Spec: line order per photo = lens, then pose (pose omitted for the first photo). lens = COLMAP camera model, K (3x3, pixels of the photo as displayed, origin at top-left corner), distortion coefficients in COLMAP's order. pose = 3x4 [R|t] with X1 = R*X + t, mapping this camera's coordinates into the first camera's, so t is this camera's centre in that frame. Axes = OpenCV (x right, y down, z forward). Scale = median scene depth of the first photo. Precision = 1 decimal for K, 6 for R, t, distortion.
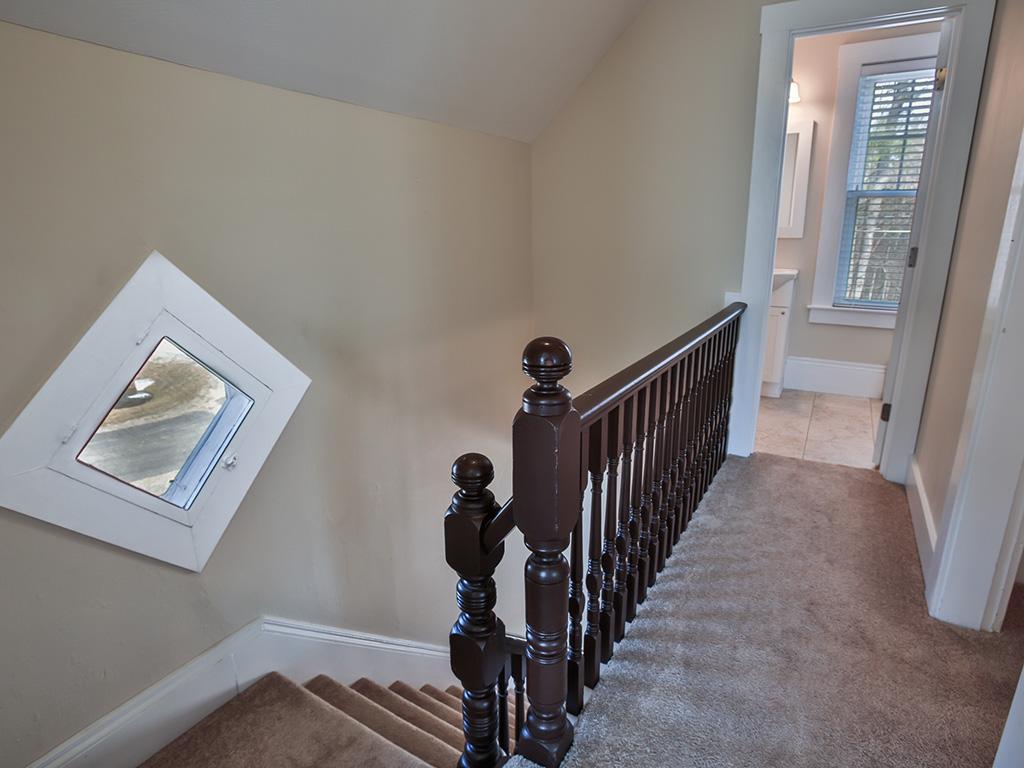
lens RADIAL K [[607.7, 0, 512.0], [0, 607.7, 384.0], [0, 0, 1]] dist [-0.075924, 0.038981]
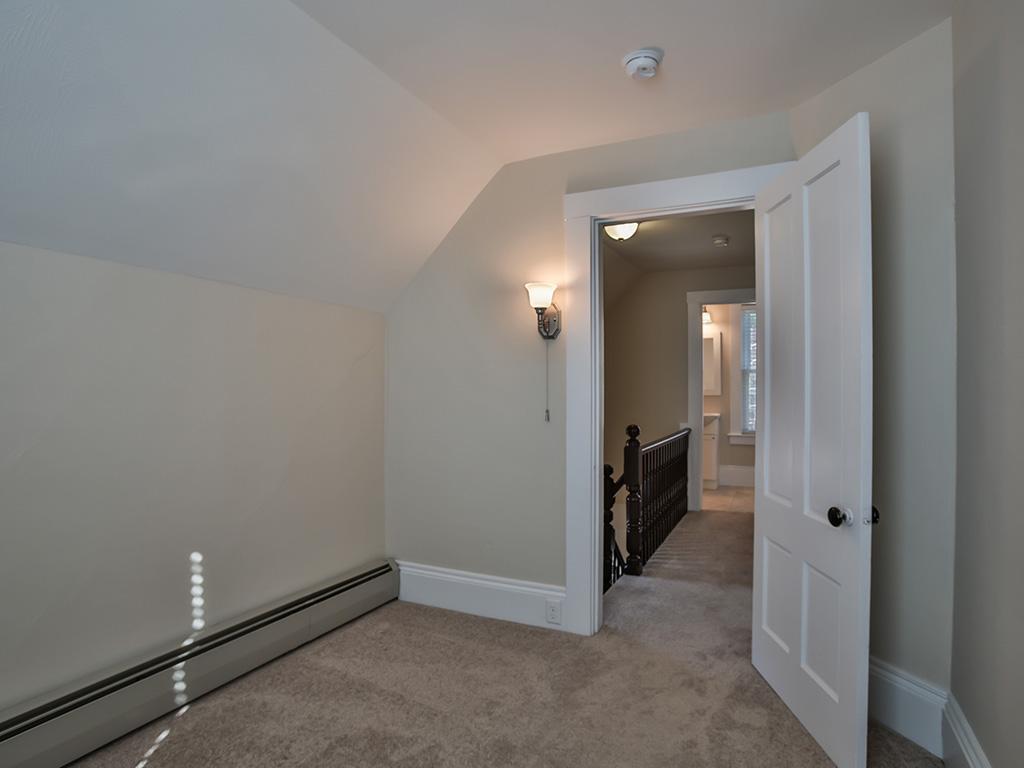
lens RADIAL K [[579.3, 0, 512.0], [0, 579.3, 384.0], [0, 0, 1]] dist [-0.063505, 0.033401]
pose [[0.998131, 0.002745, 0.061046, -0.331300], [0.012854, 0.967208, -0.253661, 0.209765], [-0.059740, 0.253971, 0.965365, -0.876723]]
